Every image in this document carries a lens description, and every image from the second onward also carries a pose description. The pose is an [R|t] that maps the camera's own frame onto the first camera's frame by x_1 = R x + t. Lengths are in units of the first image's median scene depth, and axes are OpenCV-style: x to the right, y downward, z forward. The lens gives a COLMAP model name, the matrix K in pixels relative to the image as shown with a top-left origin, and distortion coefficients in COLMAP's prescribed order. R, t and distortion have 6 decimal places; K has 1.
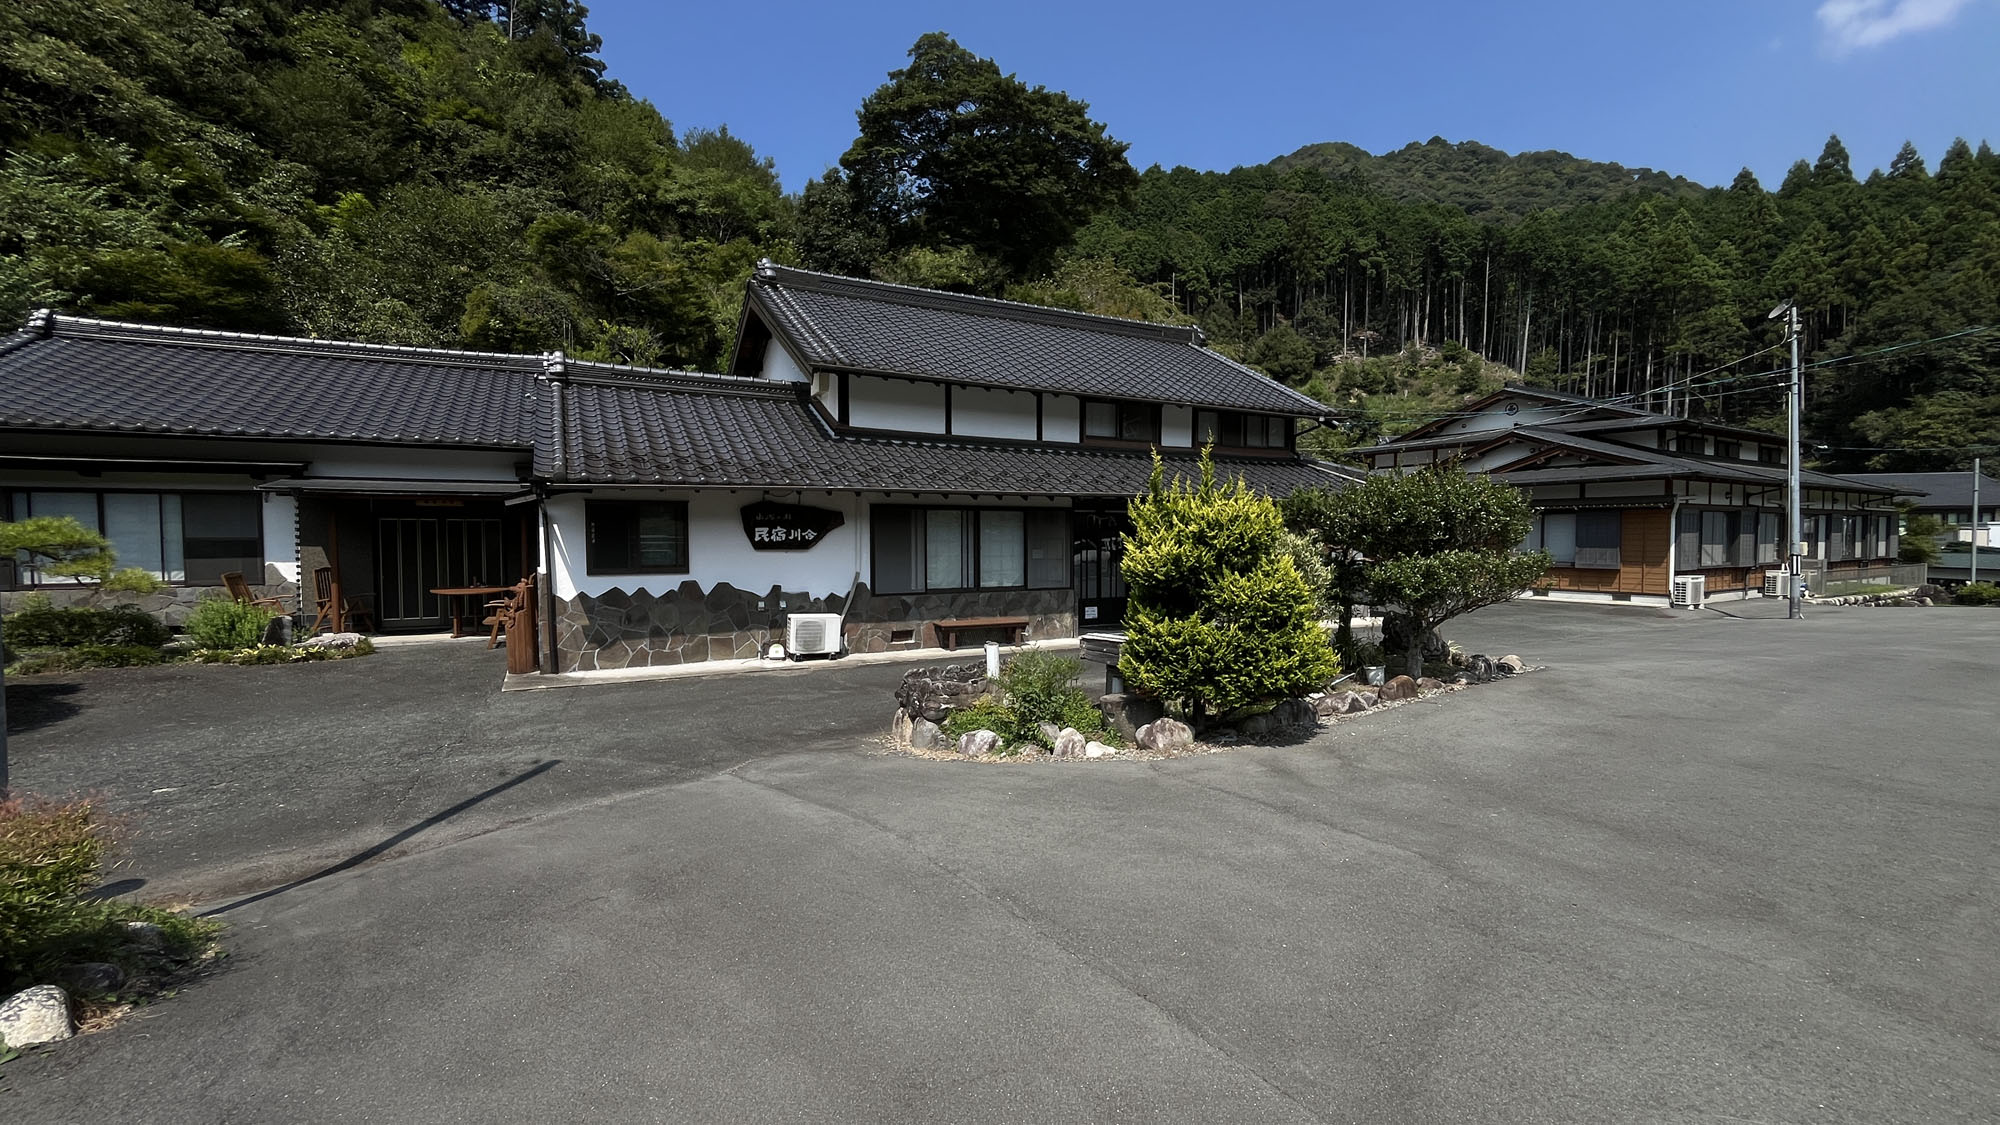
lens RADIAL K [[821.1, 0, 994.4], [0, 821.1, 566.9], [0, 0, 1]] dist [-0.004368, -0.000019]
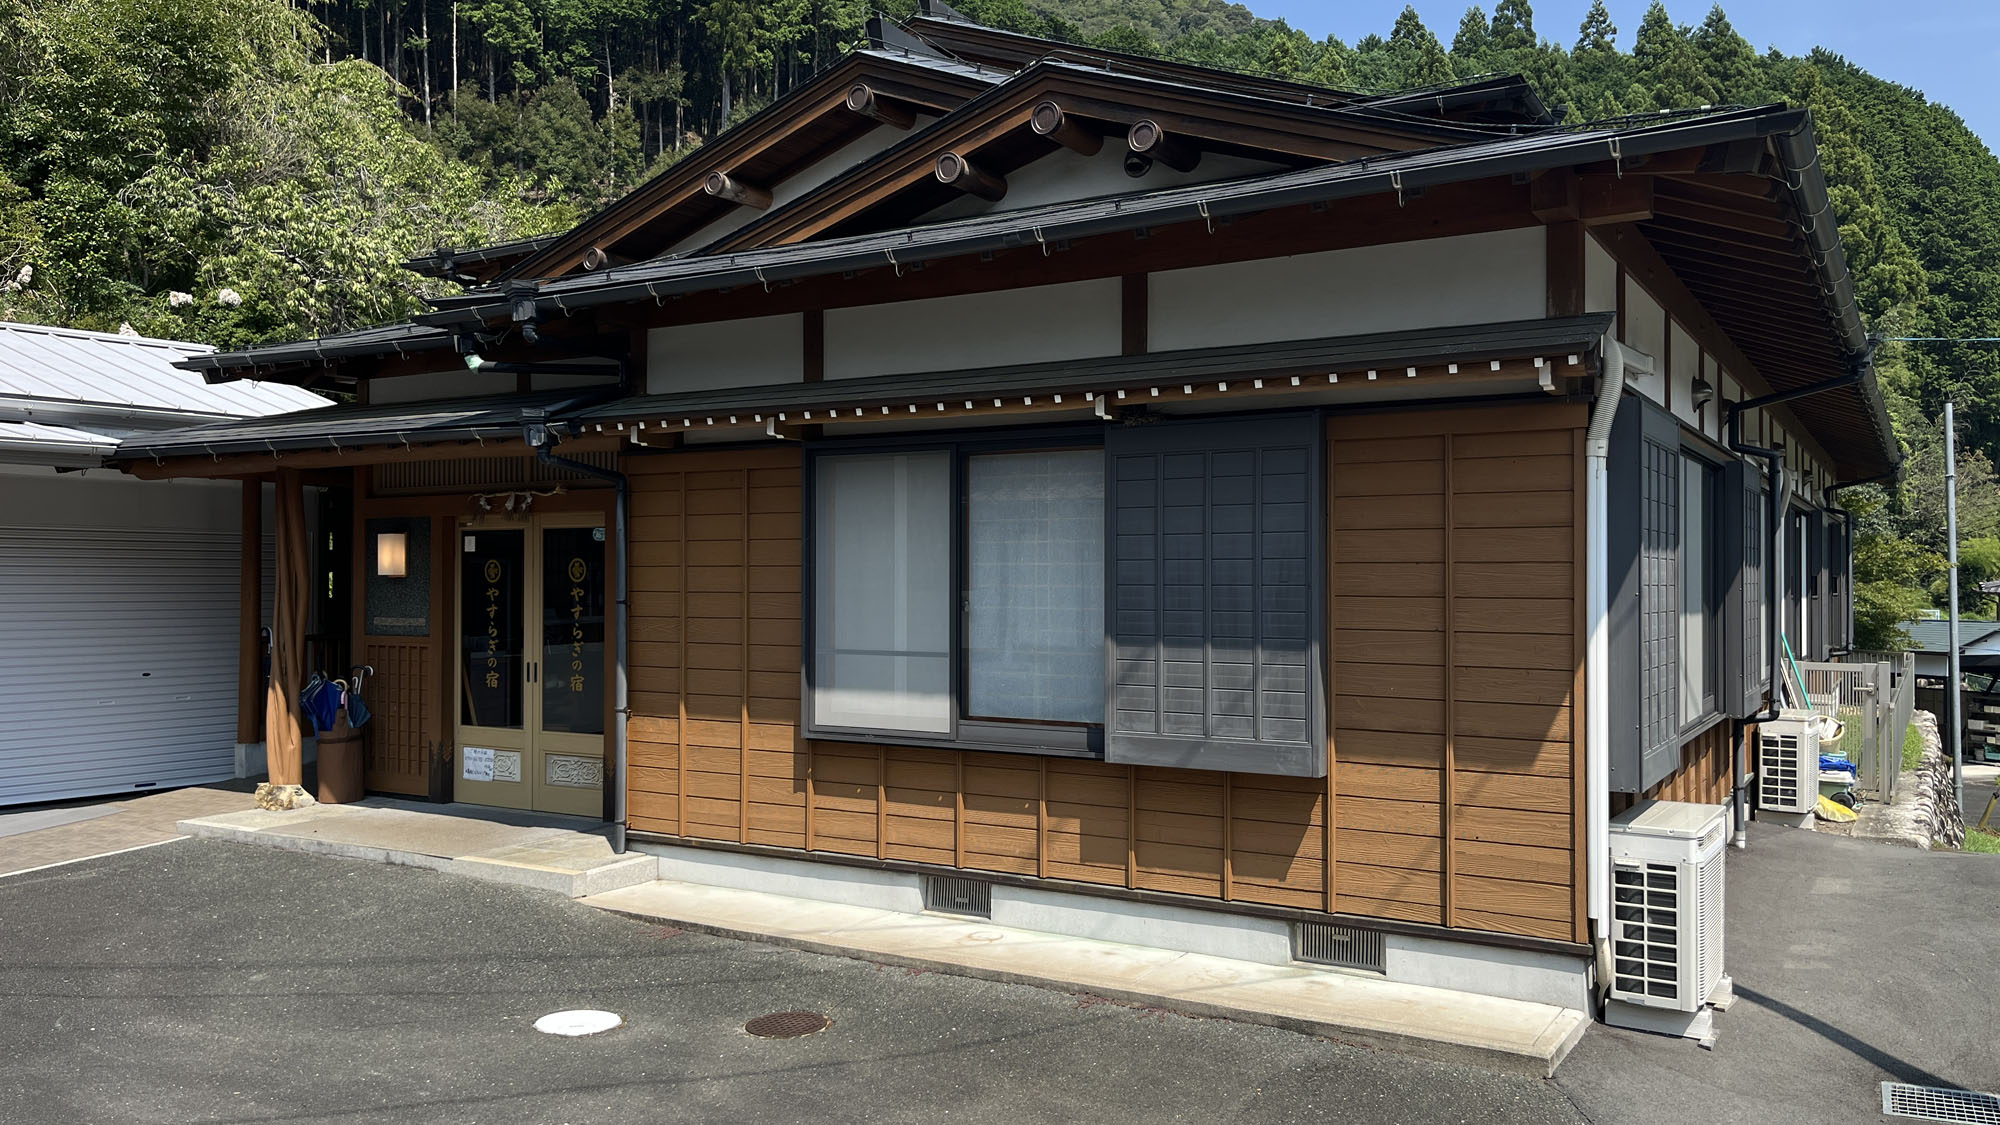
lens RADIAL K [[1519.7, 0, 1002.8], [0, 1519.7, 563.2], [0, 0, 1]] dist [0.008538, 0.001543]
pose [[0.884588, 0.009332, 0.466281, 0.124240], [0.014090, 0.998809, -0.046720, -0.005888], [-0.466161, 0.047898, 0.883402, 0.167249]]
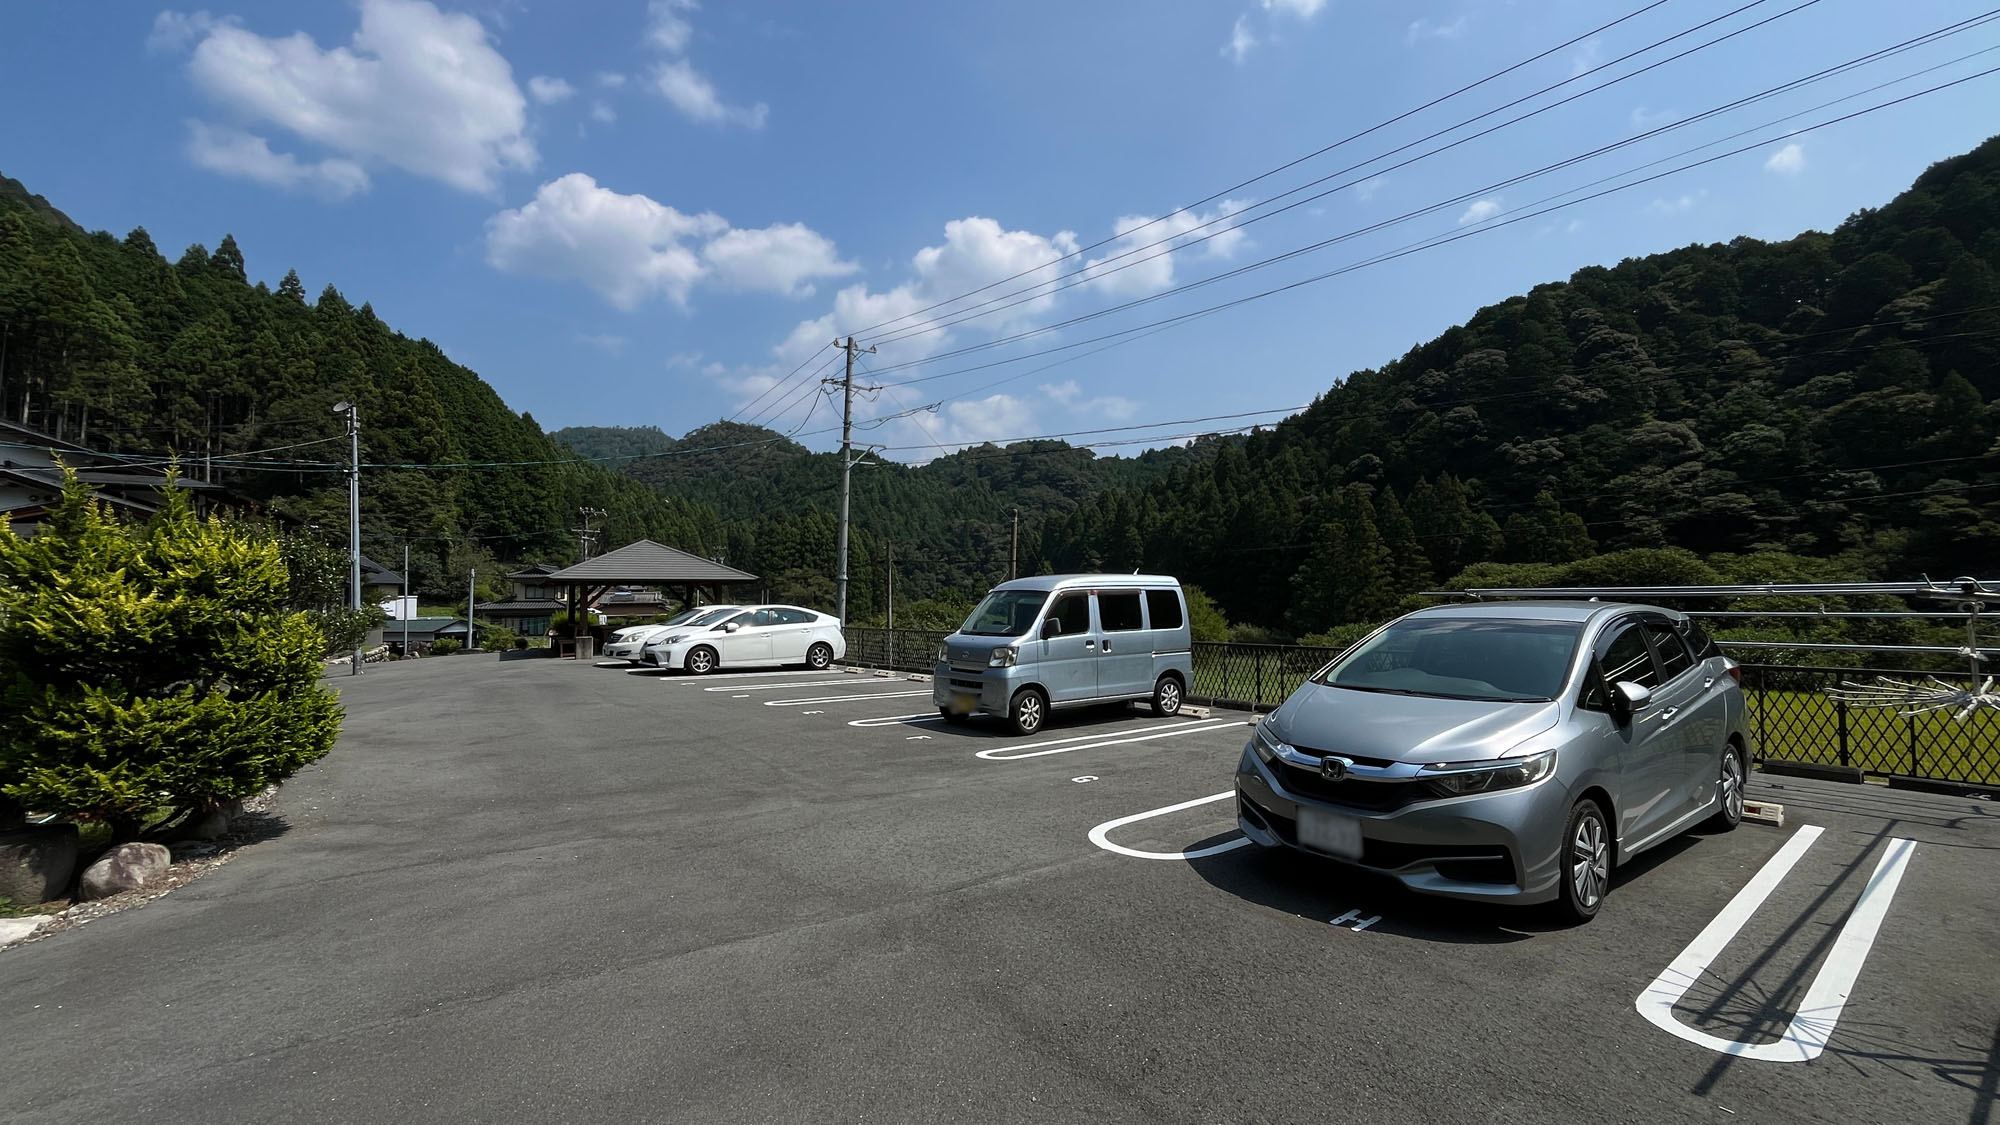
lens RADIAL K [[821.1, 0, 1007.2], [0, 821.1, 556.6], [0, 0, 1]] dist [-0.004368, -0.000019]
pose [[-0.008054, 0.055656, 0.998418, -0.035865], [0.048746, 0.997285, -0.055199, 0.001076], [-0.998779, 0.048225, -0.010745, 0.017429]]
